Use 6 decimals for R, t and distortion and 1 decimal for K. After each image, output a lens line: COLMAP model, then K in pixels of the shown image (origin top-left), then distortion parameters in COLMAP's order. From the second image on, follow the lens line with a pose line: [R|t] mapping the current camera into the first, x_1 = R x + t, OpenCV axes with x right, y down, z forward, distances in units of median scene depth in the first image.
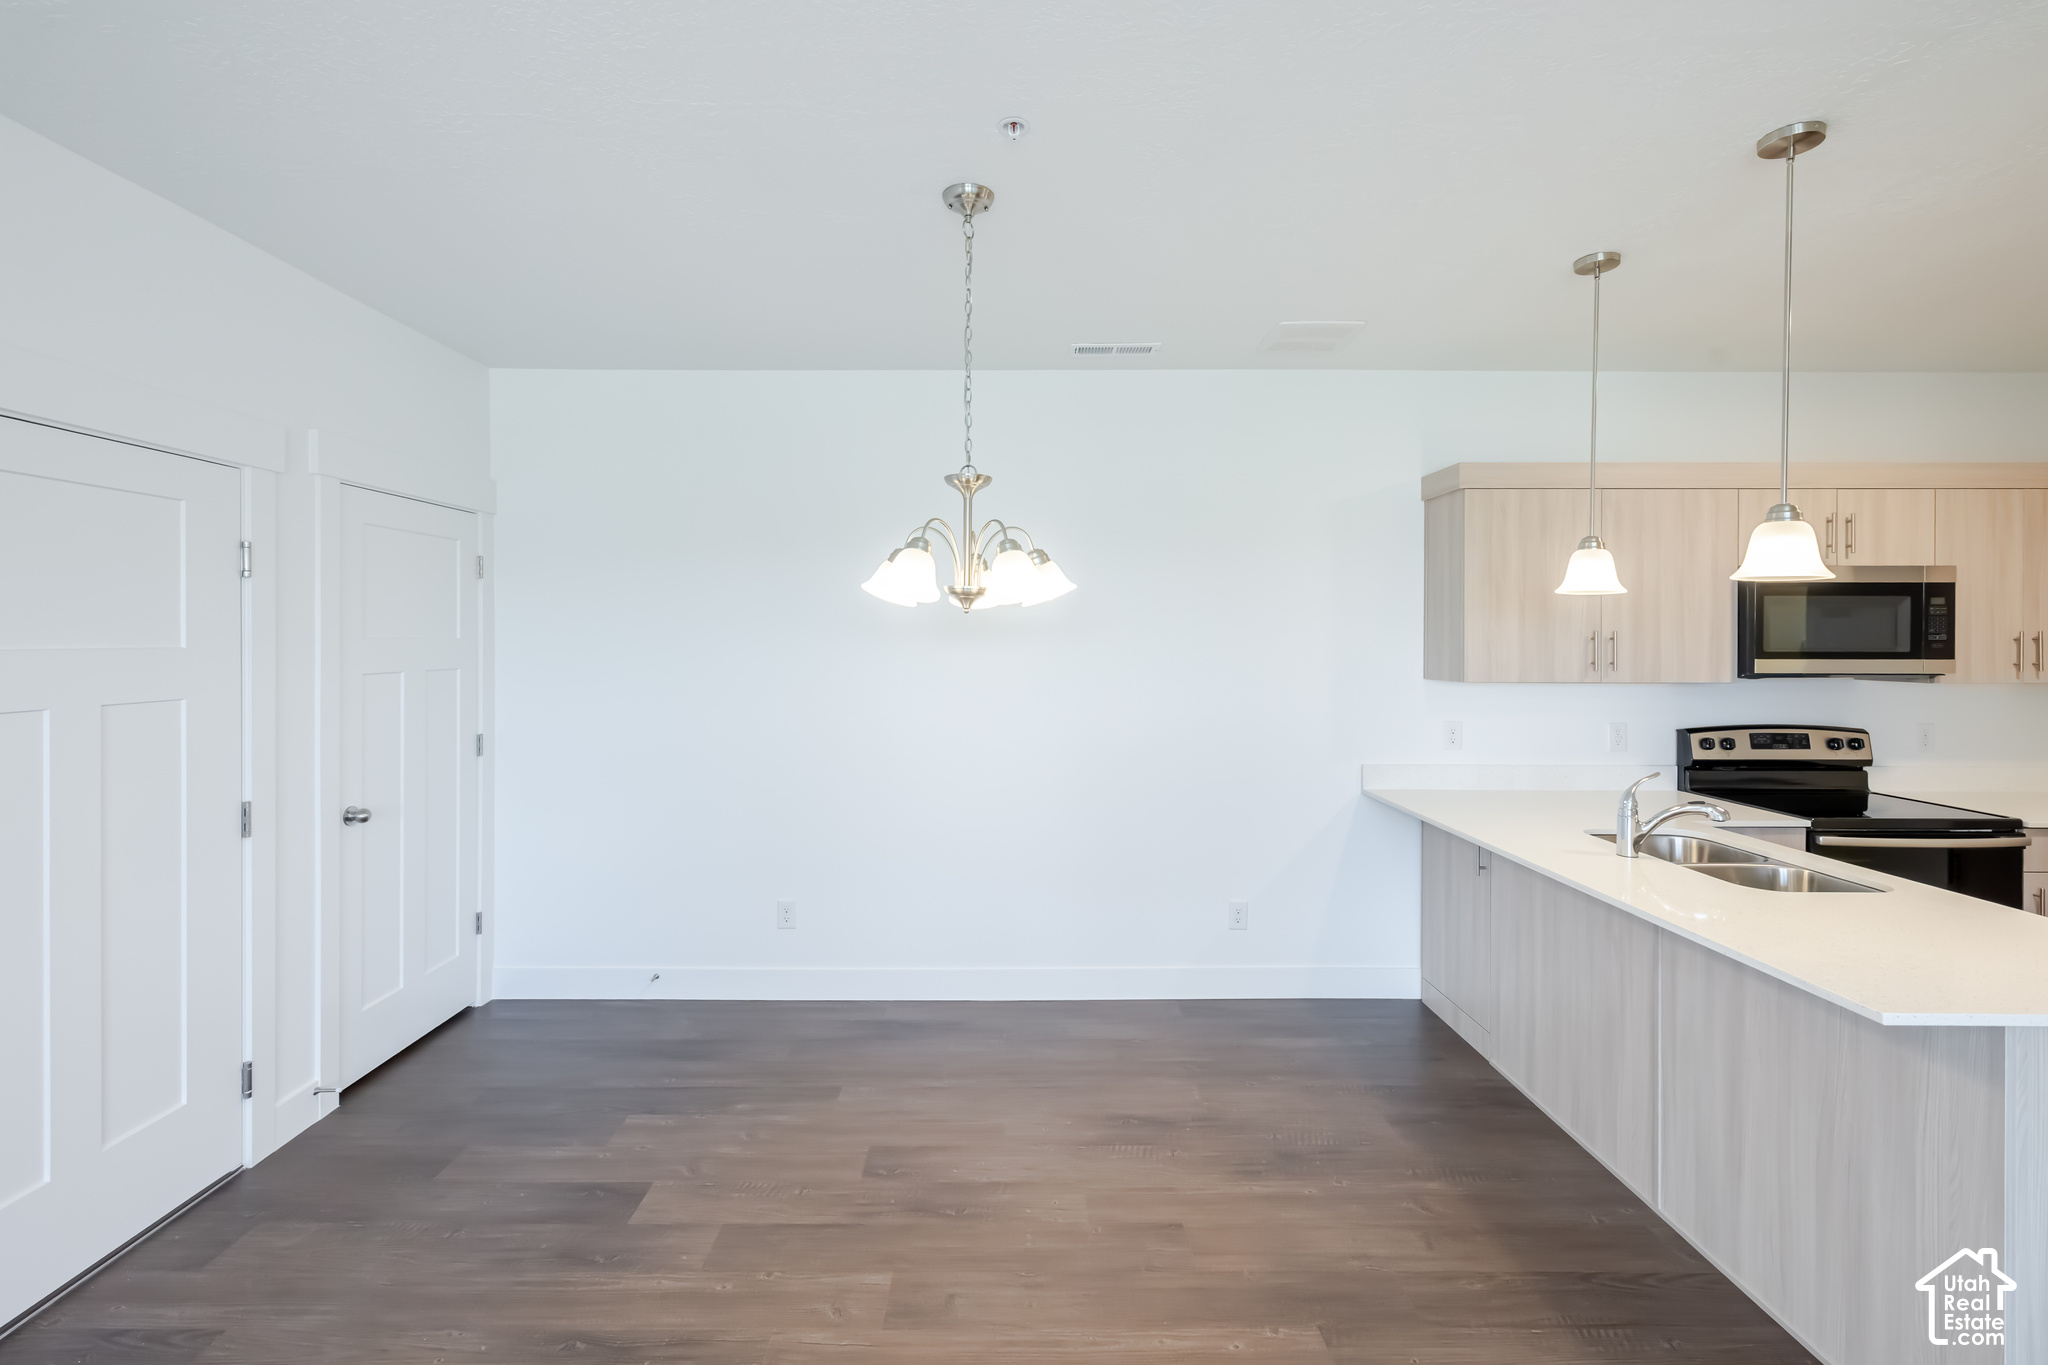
lens RADIAL K [[872.5, 0, 1022.6], [0, 872.5, 659.3], [0, 0, 1]] dist [0.002345, 0.000460]
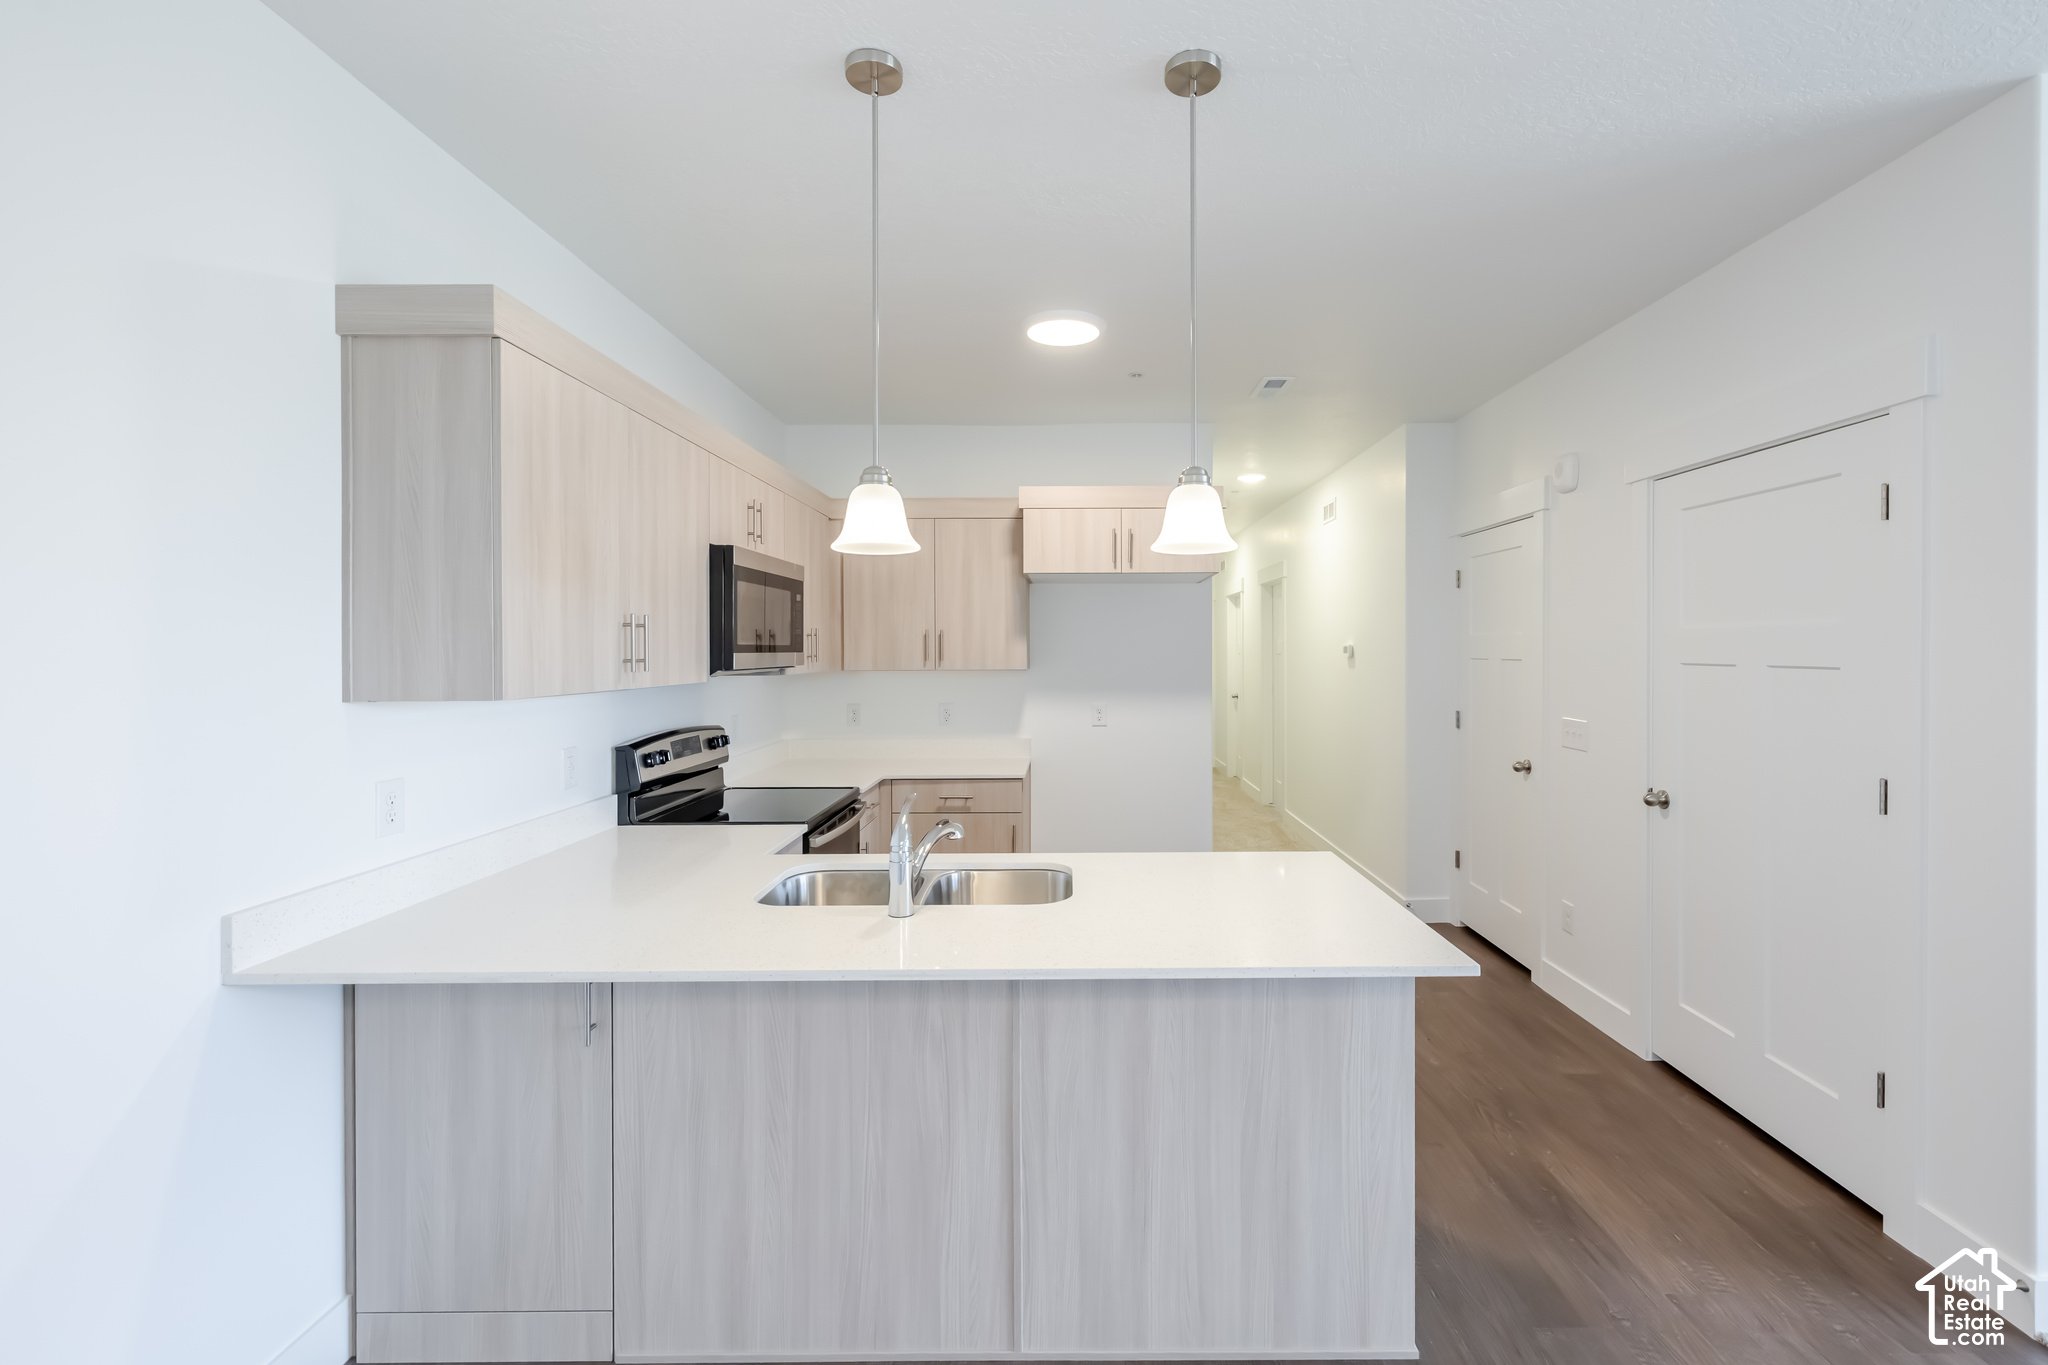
lens RADIAL K [[885.4, 0, 1068.1], [0, 885.4, 652.6], [0, 0, 1]] dist [-0.001091, -0.000063]
pose [[0.007232, -0.005868, 0.999957, -0.035734], [0.030532, 0.999518, 0.005644, 0.004743], [-0.999508, 0.030490, 0.007408, 0.664111]]
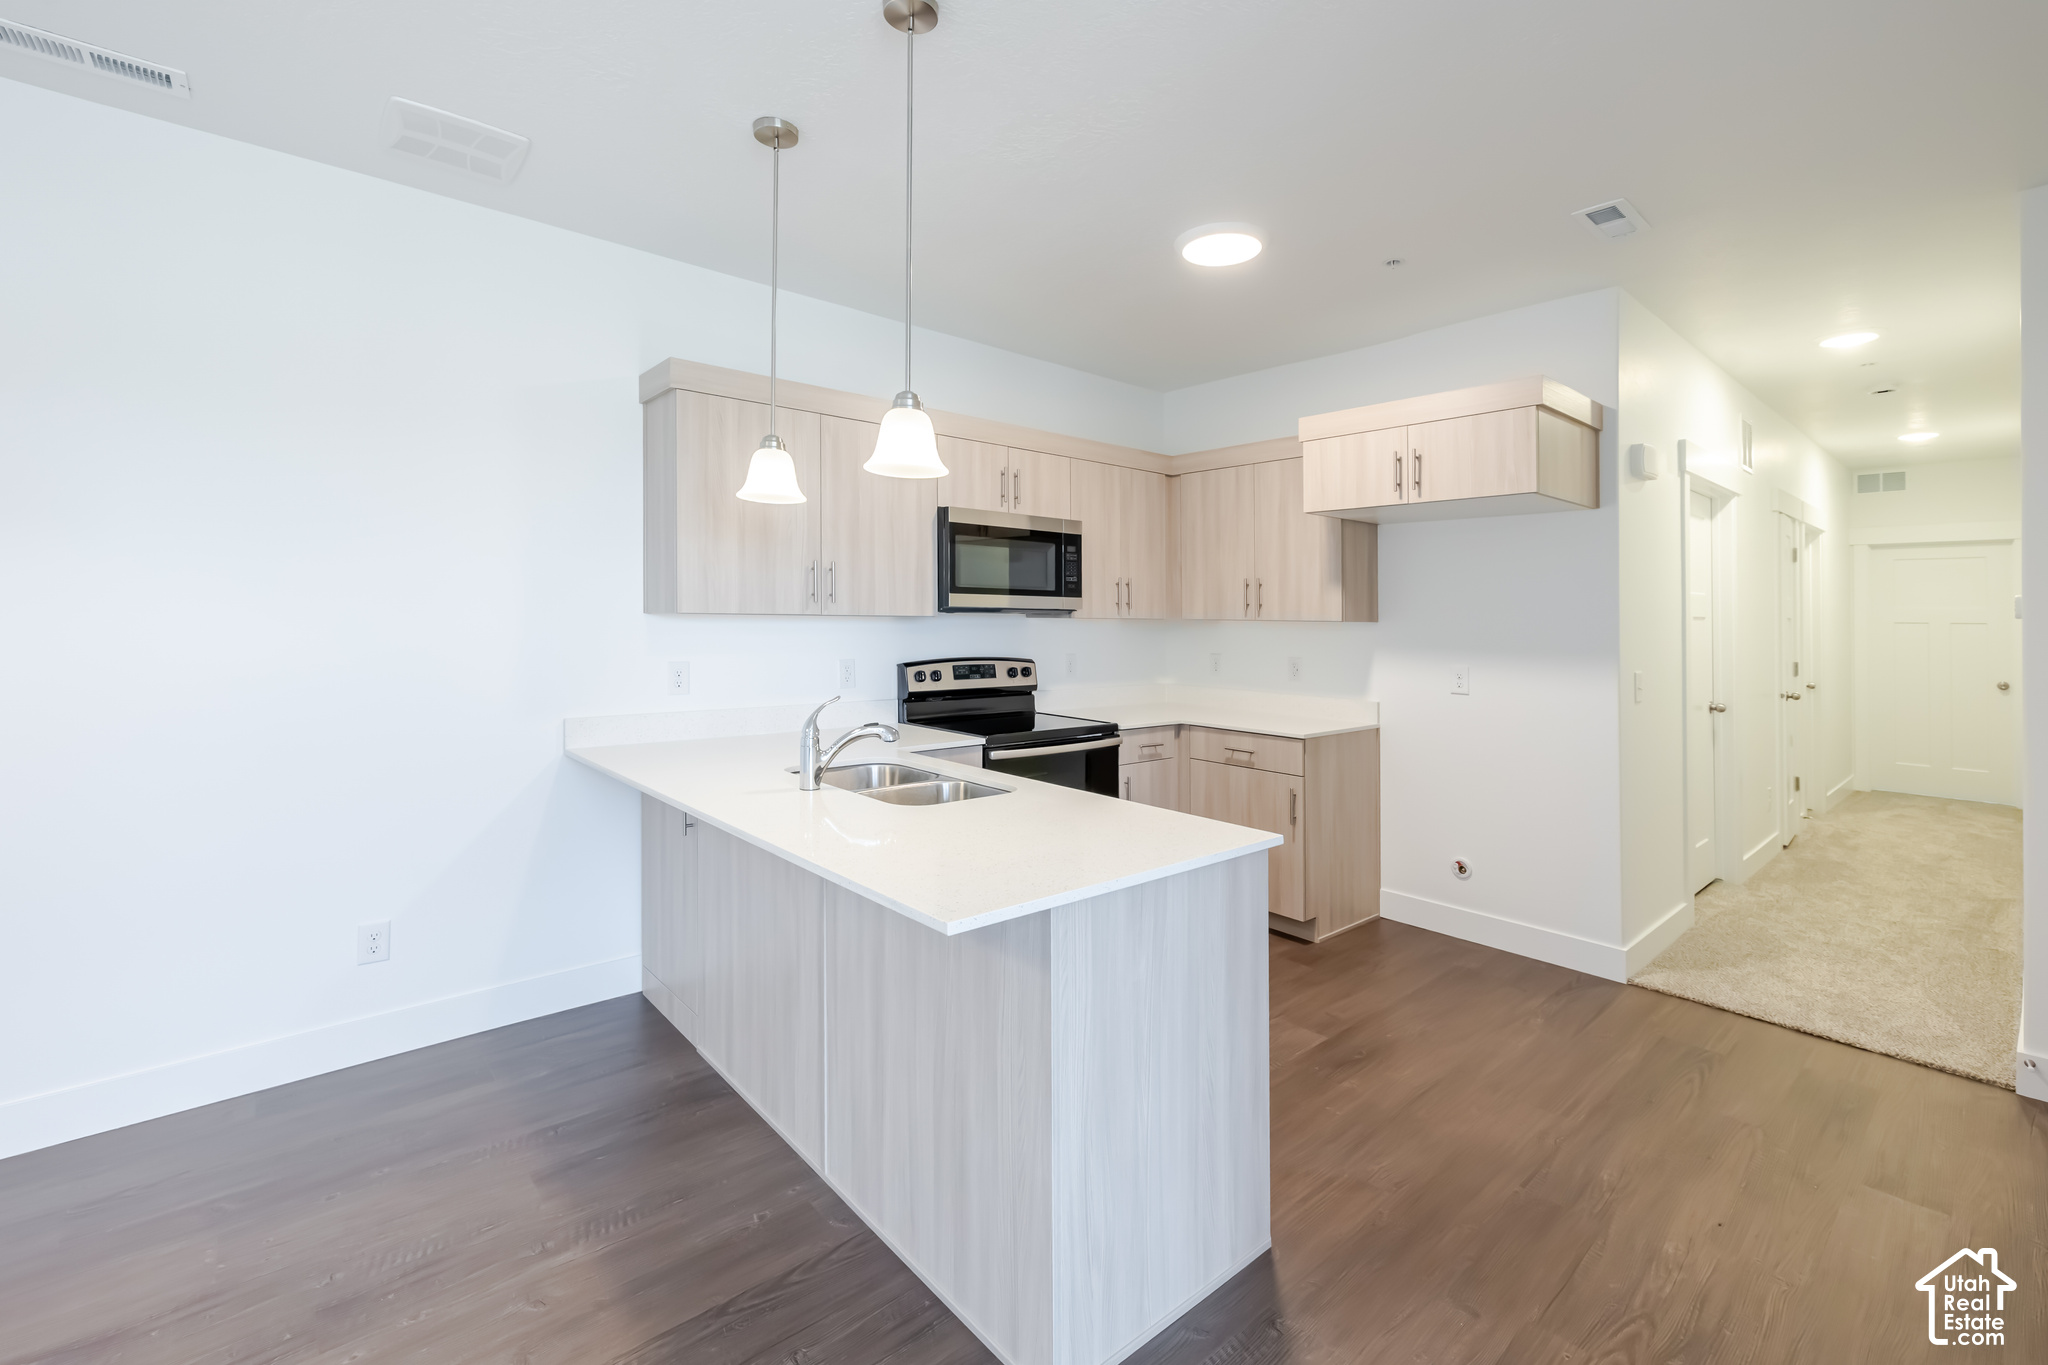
lens RADIAL K [[881.8, 0, 1027.5], [0, 881.8, 621.8], [0, 0, 1]] dist [0.000250, 0.000059]
pose [[0.758229, 0.003813, 0.651978, 0.205215], [0.005346, 0.999913, -0.012065, 0.048505], [-0.651967, 0.012634, 0.758142, 0.116544]]
